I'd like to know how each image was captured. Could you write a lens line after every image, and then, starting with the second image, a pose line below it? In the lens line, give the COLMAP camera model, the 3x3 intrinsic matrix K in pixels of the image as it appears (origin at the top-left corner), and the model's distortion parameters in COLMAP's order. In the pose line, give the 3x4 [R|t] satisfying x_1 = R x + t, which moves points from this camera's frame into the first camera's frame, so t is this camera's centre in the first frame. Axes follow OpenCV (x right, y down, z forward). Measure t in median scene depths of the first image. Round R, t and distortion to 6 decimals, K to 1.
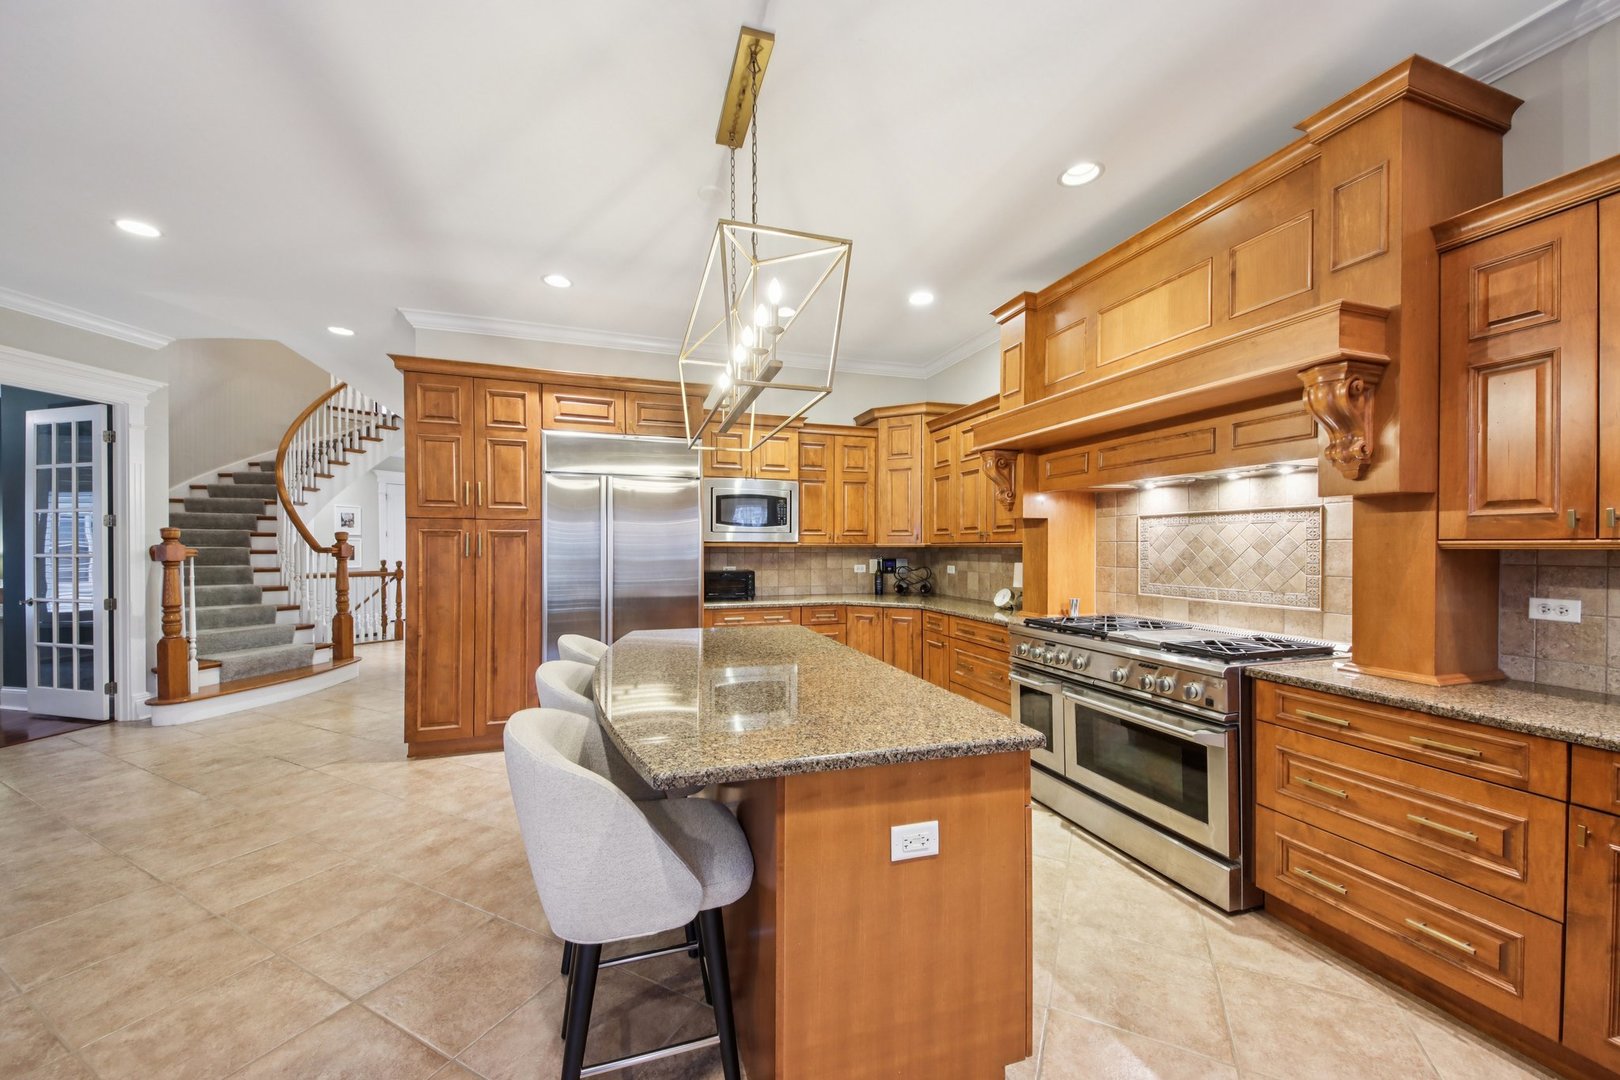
lens RADIAL K [[607.9, 0, 815.9], [0, 607.9, 547.9], [0, 0, 1]] dist [0.079649, -0.033069]
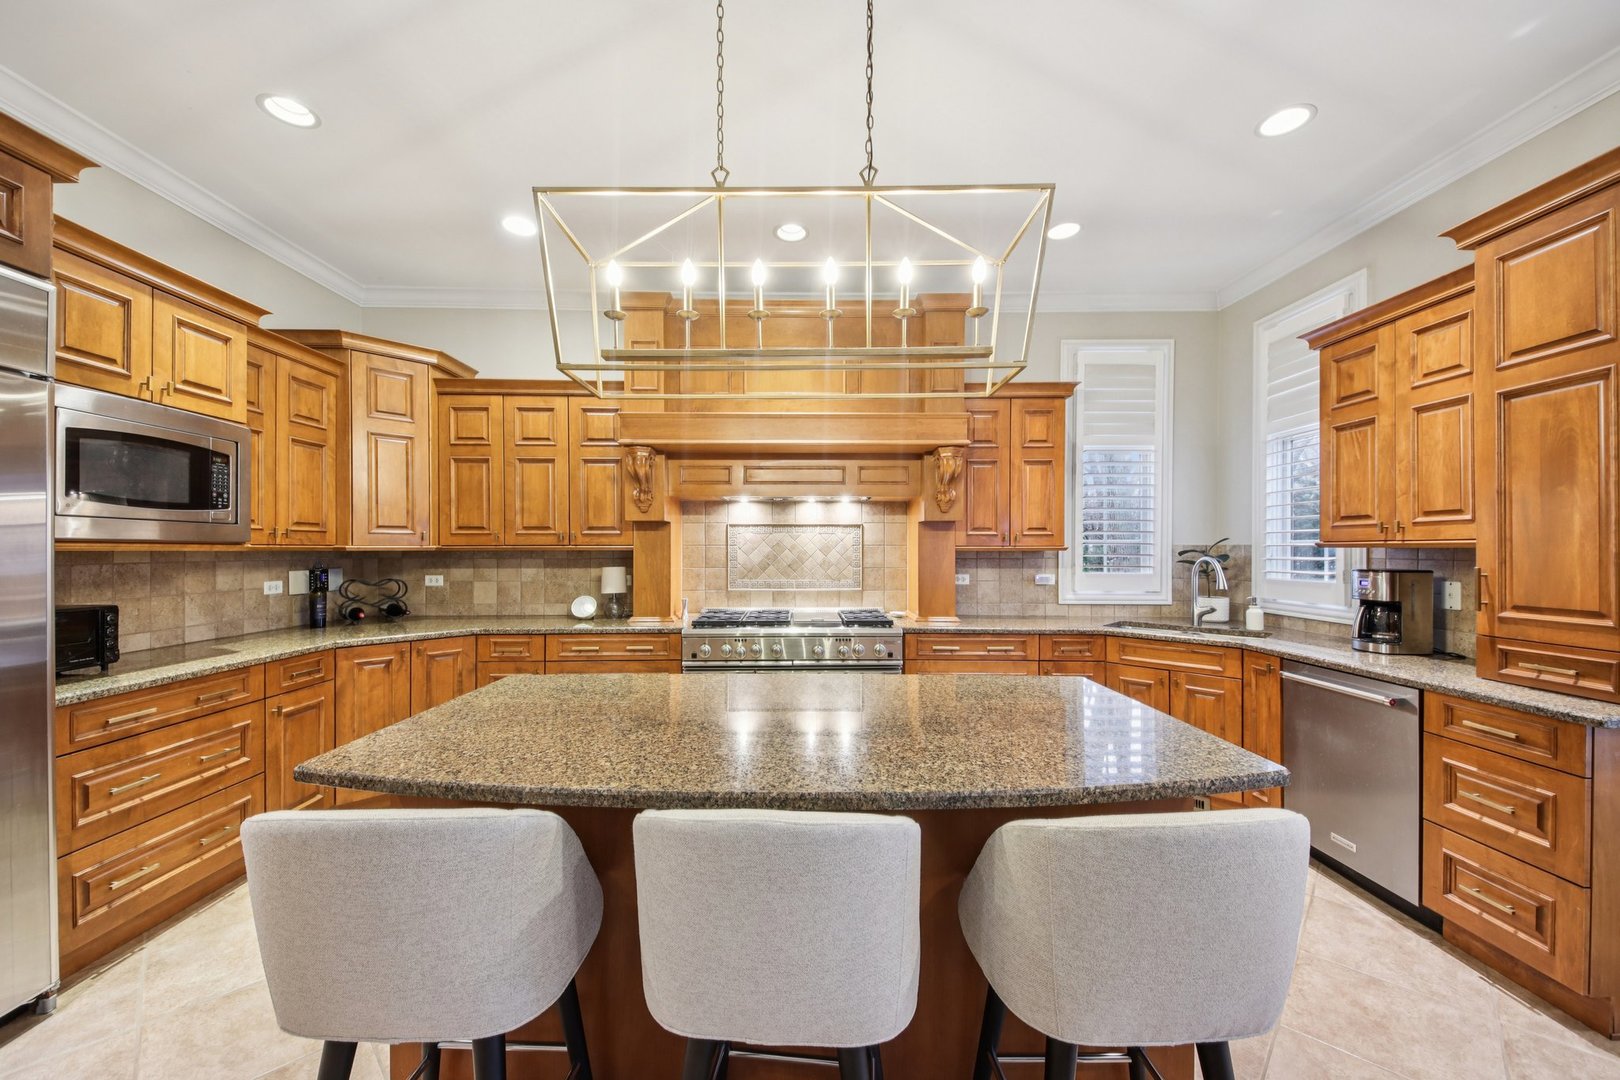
lens RADIAL K [[593.4, 0, 805.4], [0, 593.4, 550.6], [0, 0, 1]] dist [0.077854, -0.029962]
pose [[0.311608, -0.003493, 0.950204, -0.413732], [0.002752, 0.999992, 0.002774, -0.002690], [-0.950207, 0.001751, 0.311616, 0.399853]]
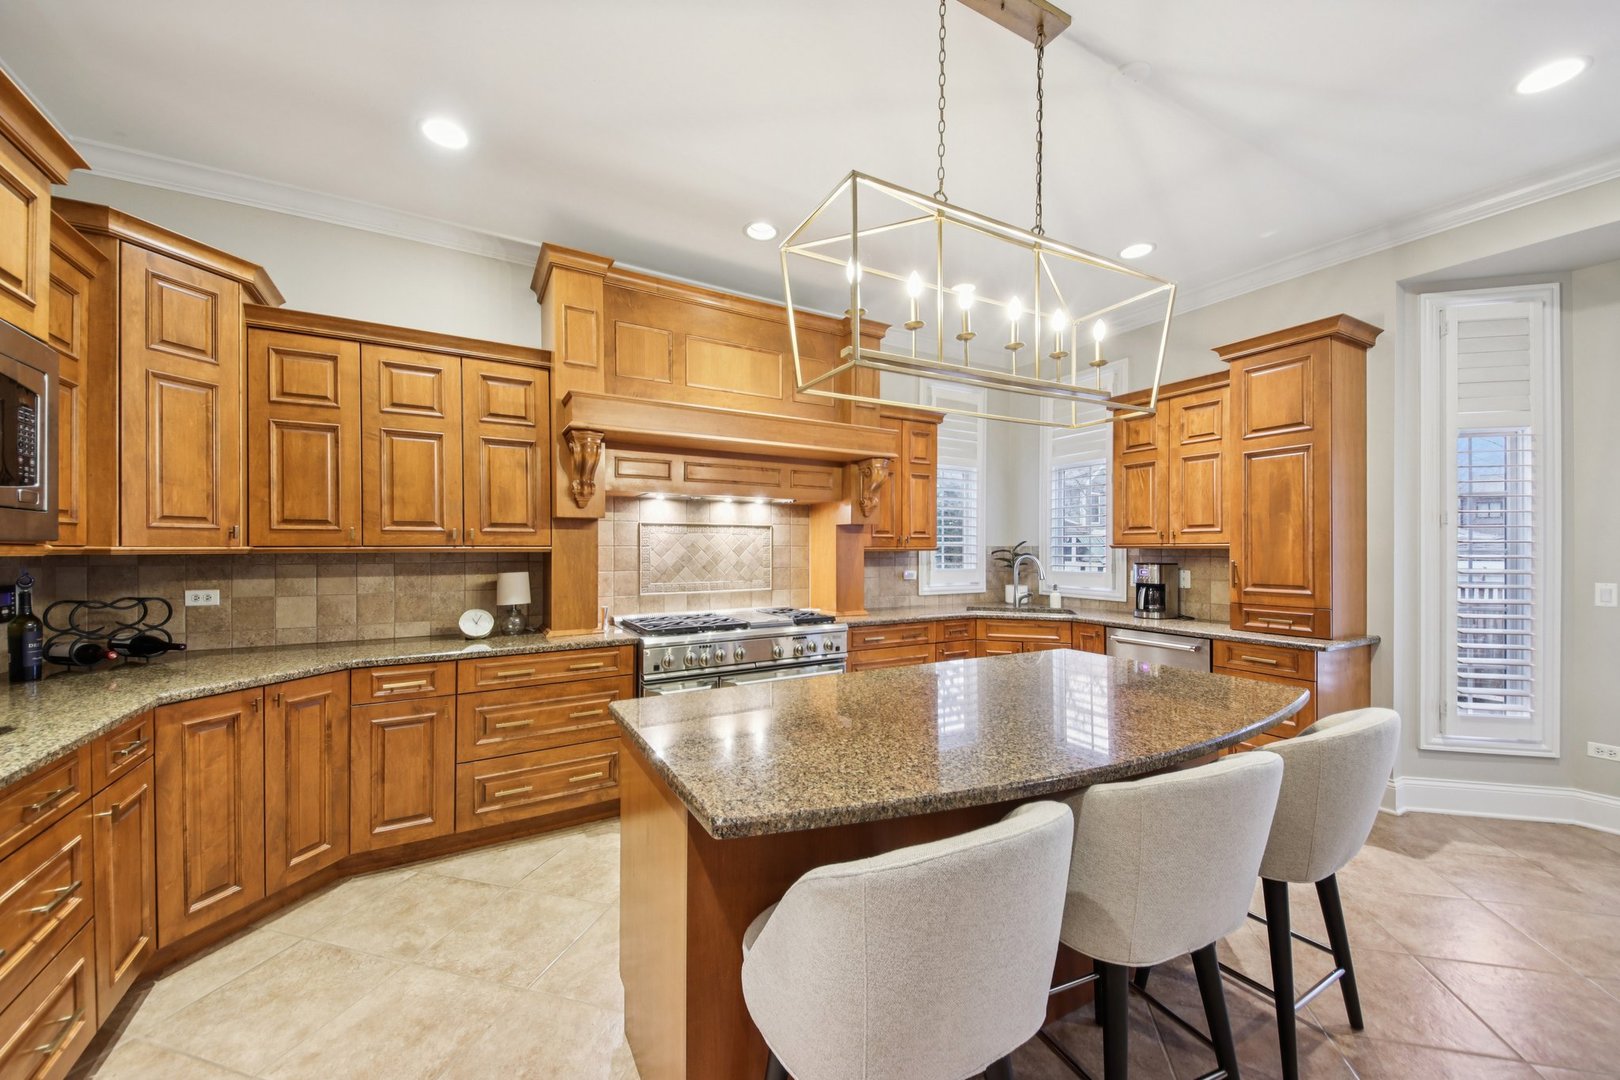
lens RADIAL K [[593.4, 0, 805.4], [0, 593.4, 550.6], [0, 0, 1]] dist [0.077854, -0.029962]
pose [[-0.180865, -0.004387, 0.983498, -0.447250], [0.003746, 0.999980, 0.005149, -0.005562], [-0.983501, 0.004615, -0.180845, 0.719730]]
